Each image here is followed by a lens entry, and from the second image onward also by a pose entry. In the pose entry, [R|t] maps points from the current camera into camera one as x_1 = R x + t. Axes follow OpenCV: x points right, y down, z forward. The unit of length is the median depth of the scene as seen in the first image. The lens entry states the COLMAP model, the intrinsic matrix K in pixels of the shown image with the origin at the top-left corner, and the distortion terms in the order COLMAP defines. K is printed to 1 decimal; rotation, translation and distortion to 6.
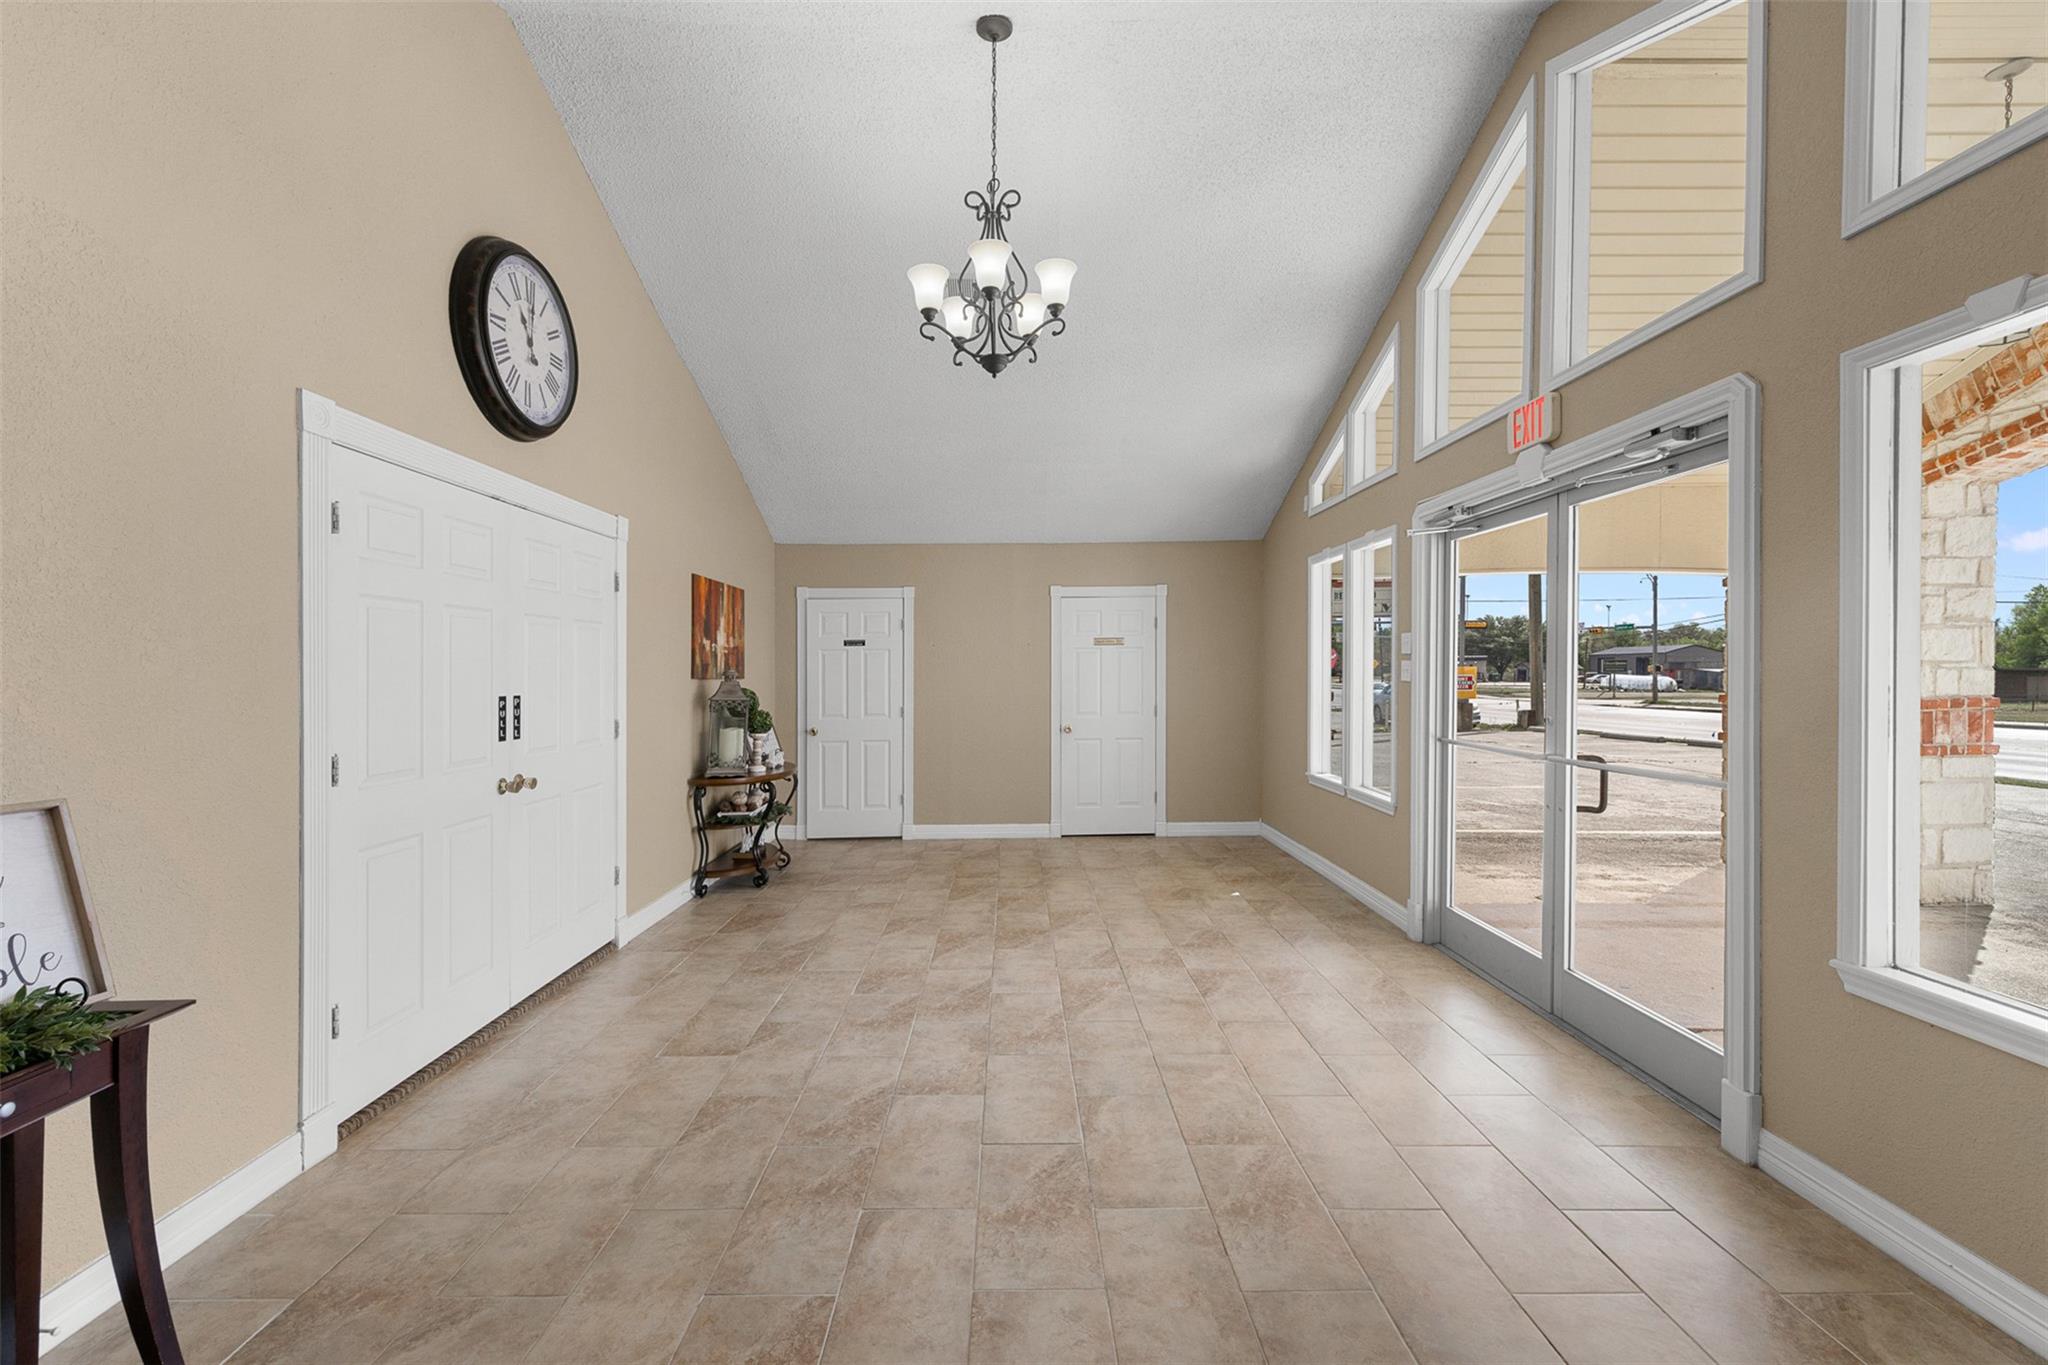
lens RADIAL K [[862.0, 0, 1011.7], [0, 862.0, 686.3], [0, 0, 1]] dist [0.000772, 0.000614]
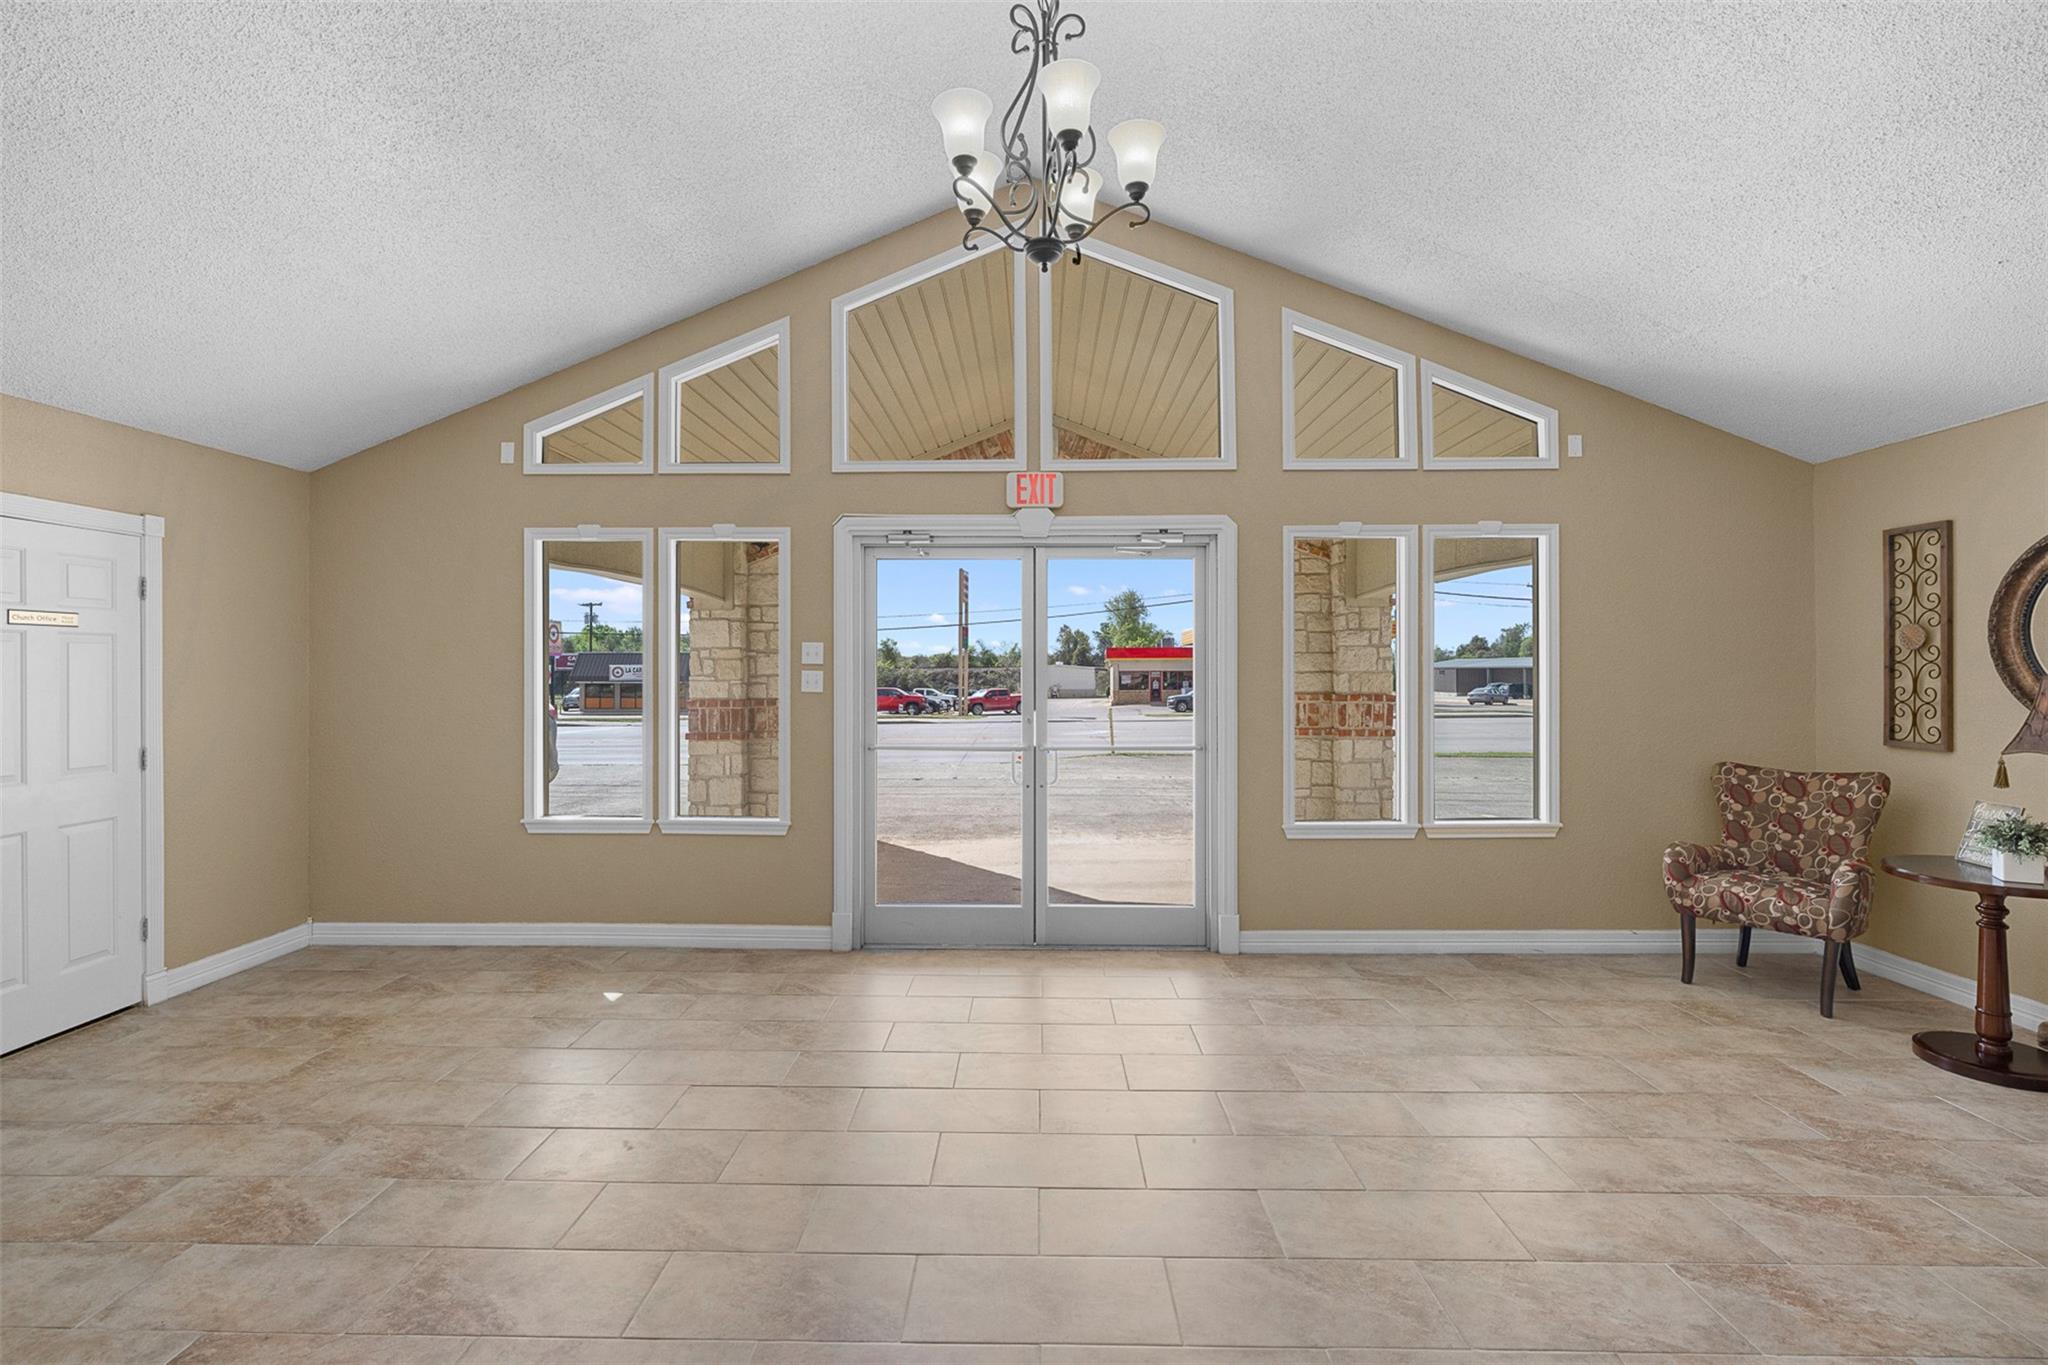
lens RADIAL K [[920.3, 0, 1014.6], [0, 920.3, 671.0], [0, 0, 1]] dist [-0.002970, -0.000203]
pose [[0.025192, 0.005828, 0.999666, -0.762201], [0.017574, 0.999826, -0.006272, -0.023657], [-0.999528, 0.017726, 0.025085, 0.982488]]
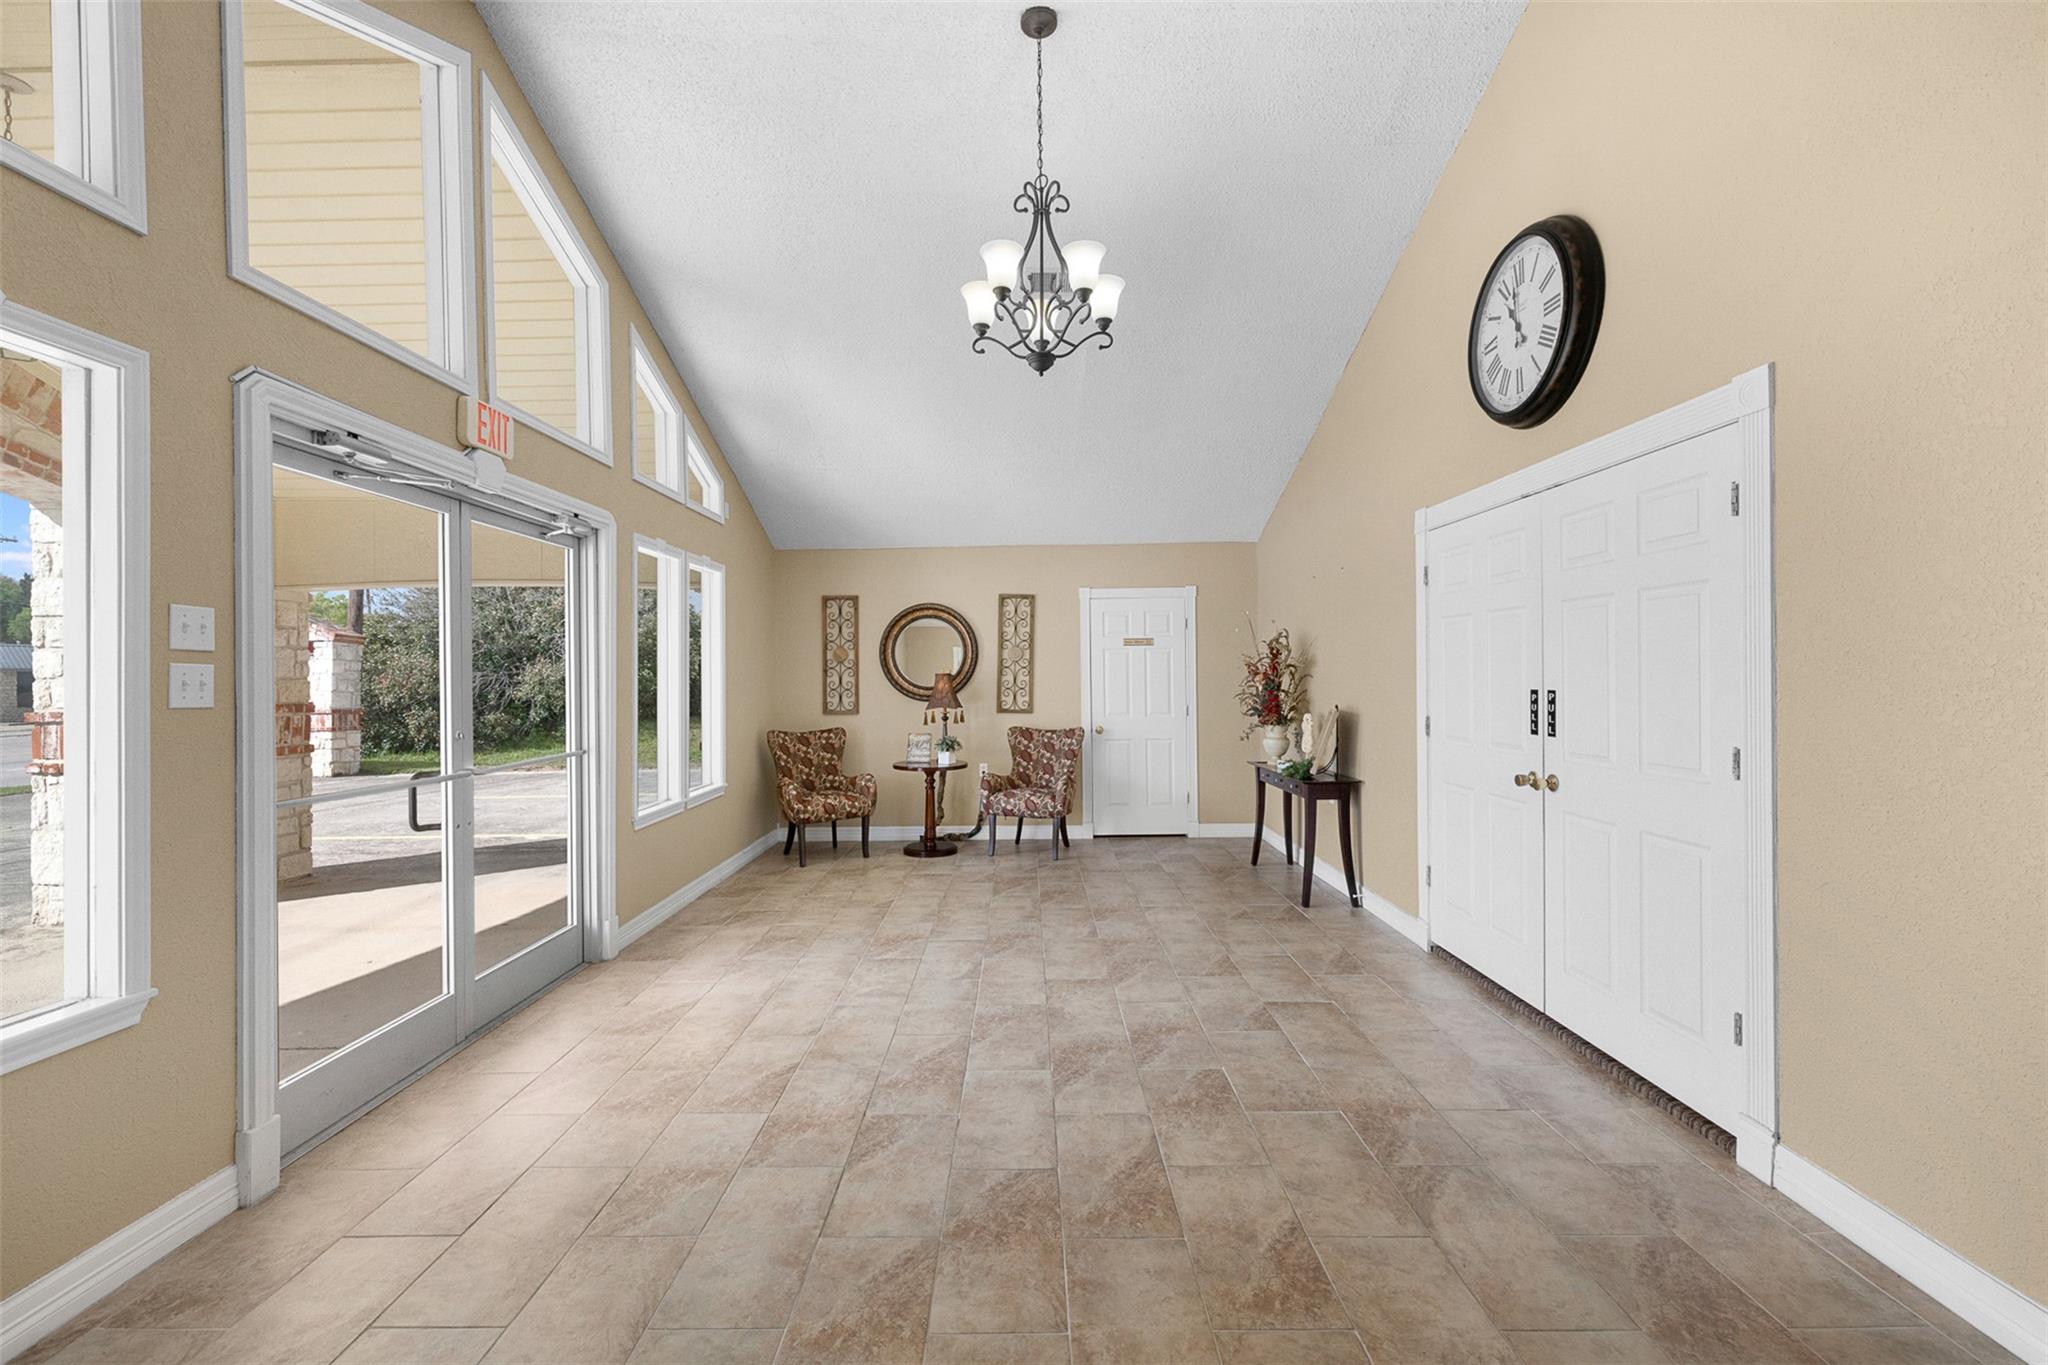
lens RADIAL K [[862.0, 0, 1017.8], [0, 862.0, 677.7], [0, 0, 1]] dist [0.000772, 0.000614]
pose [[-0.999850, 0.015306, 0.008138, -0.004581], [0.015449, 0.999721, 0.017893, -0.029324], [-0.007861, 0.018017, -0.999807, 1.940863]]
